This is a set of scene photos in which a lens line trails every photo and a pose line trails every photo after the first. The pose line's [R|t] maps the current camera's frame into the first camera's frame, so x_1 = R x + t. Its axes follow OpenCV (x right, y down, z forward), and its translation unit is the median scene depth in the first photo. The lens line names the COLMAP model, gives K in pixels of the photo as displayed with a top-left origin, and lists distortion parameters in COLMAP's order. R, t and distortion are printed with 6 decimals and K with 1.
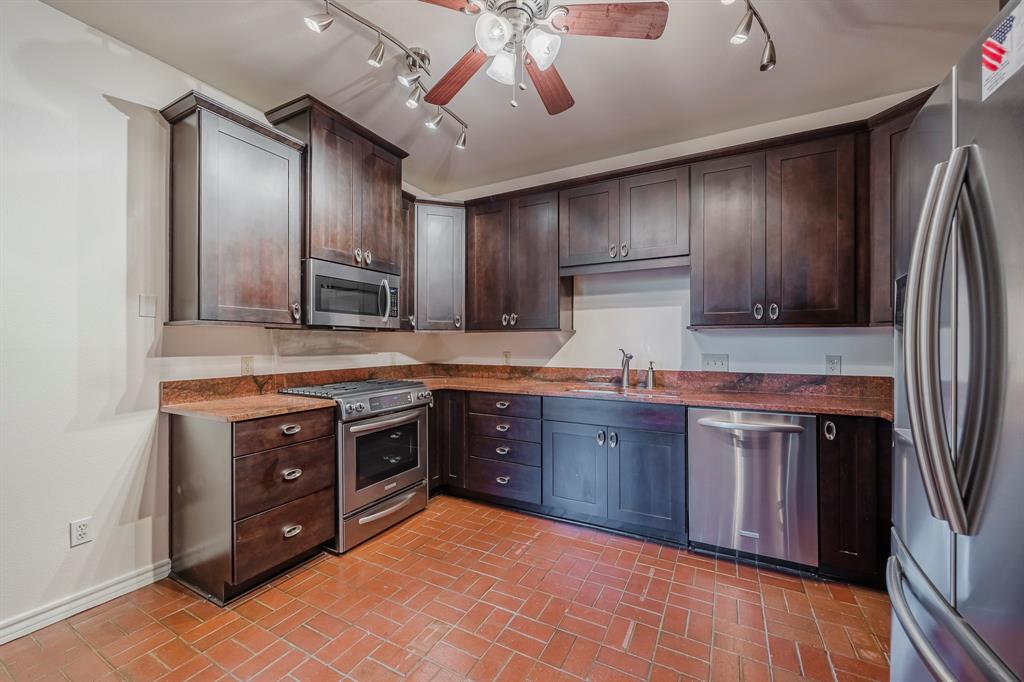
lens RADIAL K [[398.0, 0, 514.5], [0, 398.0, 342.1], [0, 0, 1]] dist [-0.003742, -0.000067]
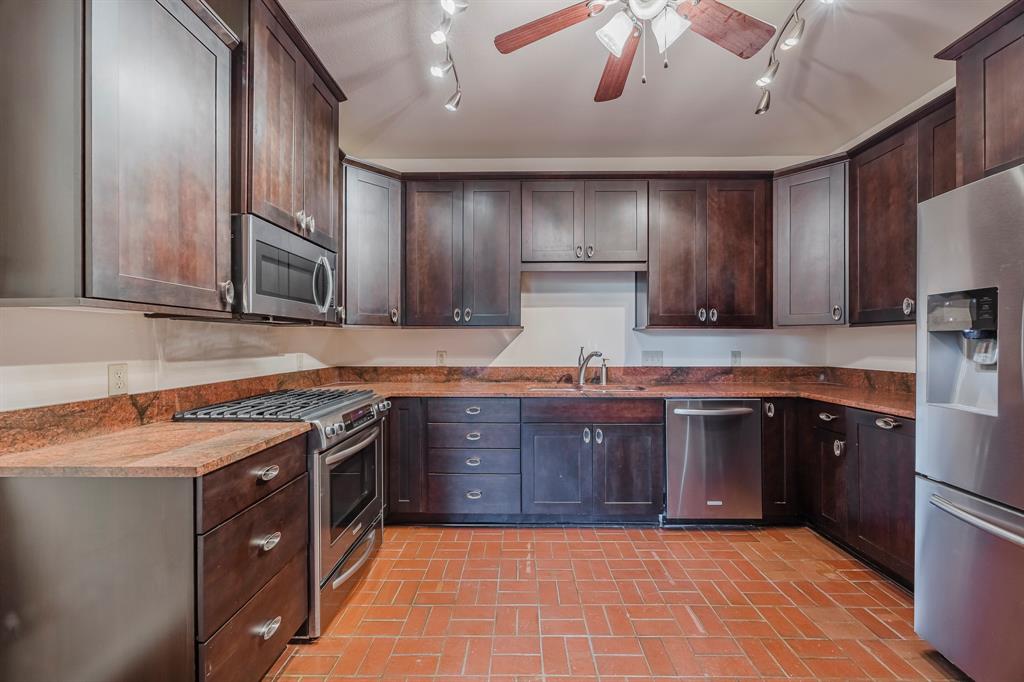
lens RADIAL K [[398.0, 0, 514.0], [0, 398.0, 342.2], [0, 0, 1]] dist [-0.003742, -0.000067]
pose [[0.887891, -0.000504, 0.460053, -0.419207], [-0.001259, 0.999993, 0.003523, 0.001661], [-0.460051, -0.003707, 0.887885, 0.197632]]
